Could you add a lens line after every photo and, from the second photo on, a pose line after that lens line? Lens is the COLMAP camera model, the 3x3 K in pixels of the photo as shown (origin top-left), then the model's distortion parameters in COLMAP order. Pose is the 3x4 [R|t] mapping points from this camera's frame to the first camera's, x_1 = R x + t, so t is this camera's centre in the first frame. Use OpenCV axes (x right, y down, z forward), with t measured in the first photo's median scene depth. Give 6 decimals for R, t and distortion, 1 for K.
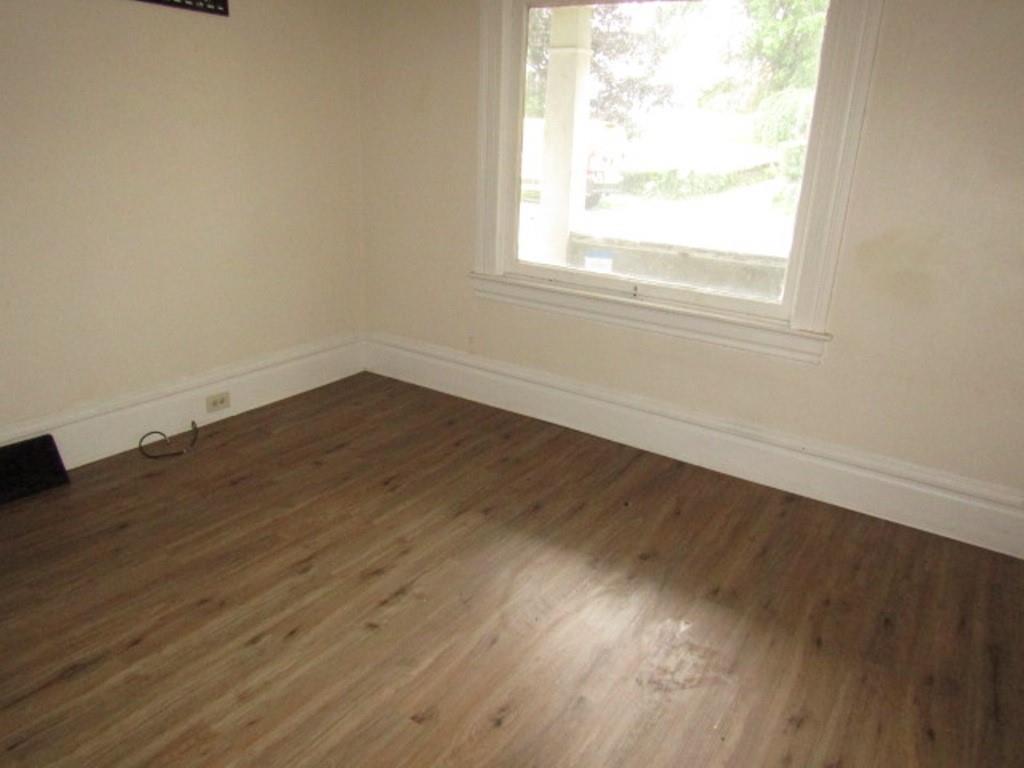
lens RADIAL K [[723.2, 0, 509.4], [0, 723.2, 383.1], [0, 0, 1]] dist [-0.008482, -0.001599]
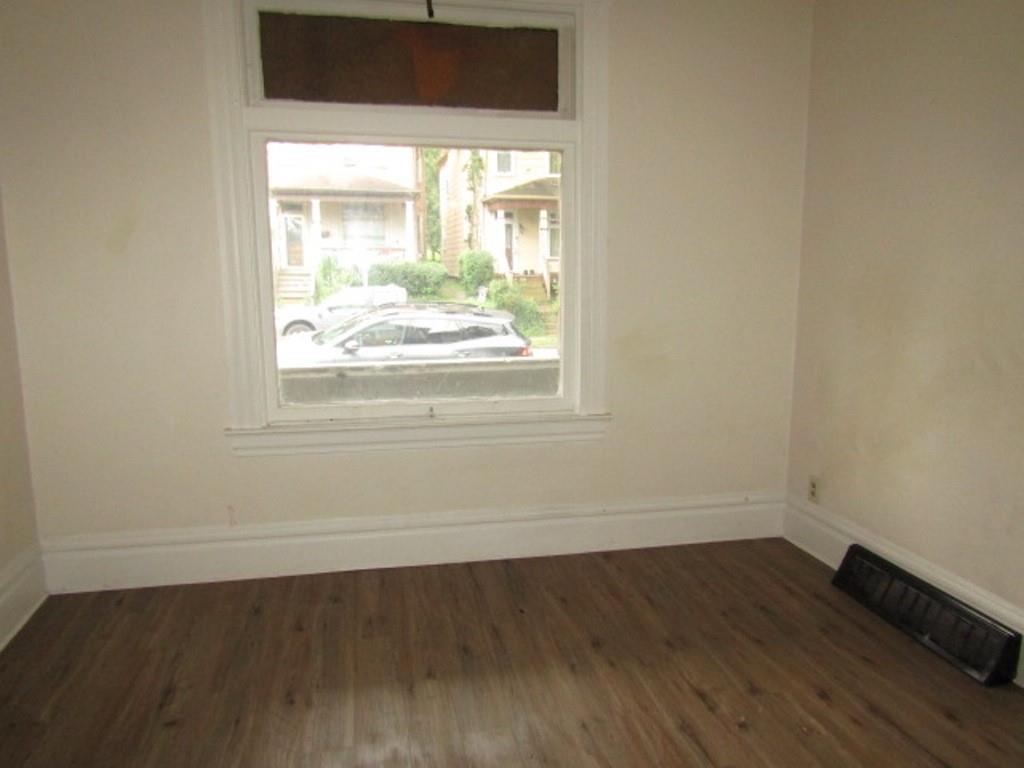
lens RADIAL K [[723.2, 0, 511.9], [0, 723.2, 384.4], [0, 0, 1]] dist [-0.008482, -0.001599]
pose [[0.702850, -0.160796, 0.692926, -0.474962], [0.262109, 0.964118, -0.042135, -0.097087], [-0.661287, 0.211237, 0.719777, 0.186280]]
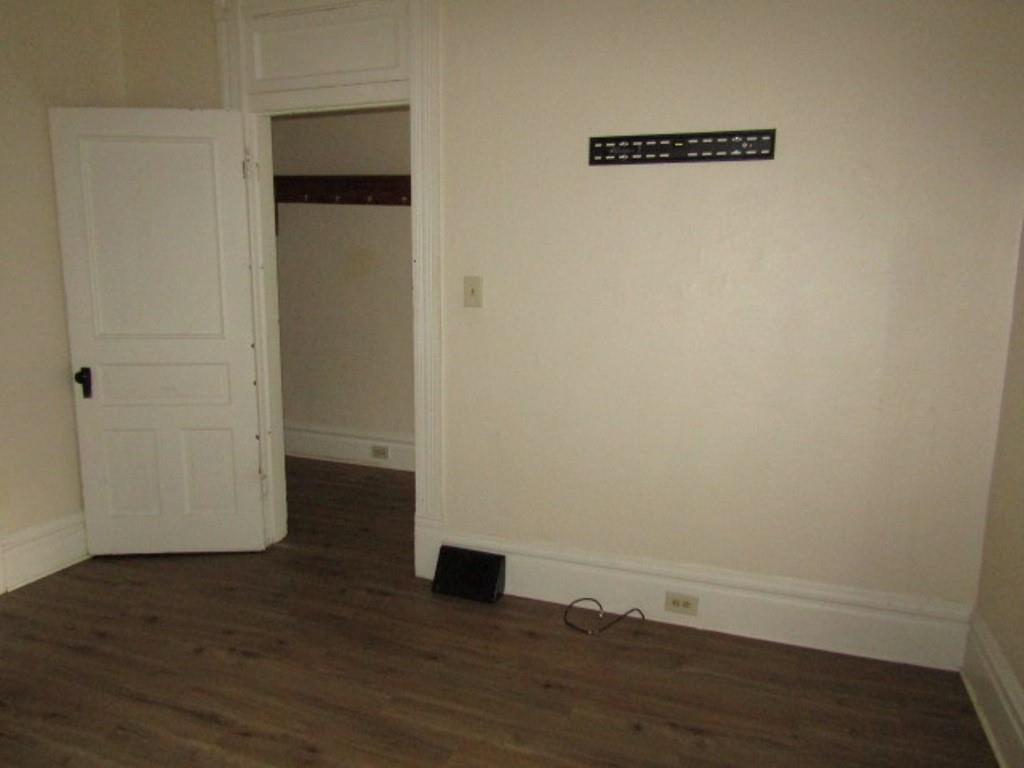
lens RADIAL K [[723.2, 0, 515.6], [0, 723.2, 388.4], [0, 0, 1]] dist [-0.008482, -0.001599]
pose [[0.226048, 0.117900, -0.966955, 0.368508], [-0.321035, 0.946209, 0.040322, -0.202261], [0.919695, 0.301312, 0.251739, 0.608207]]
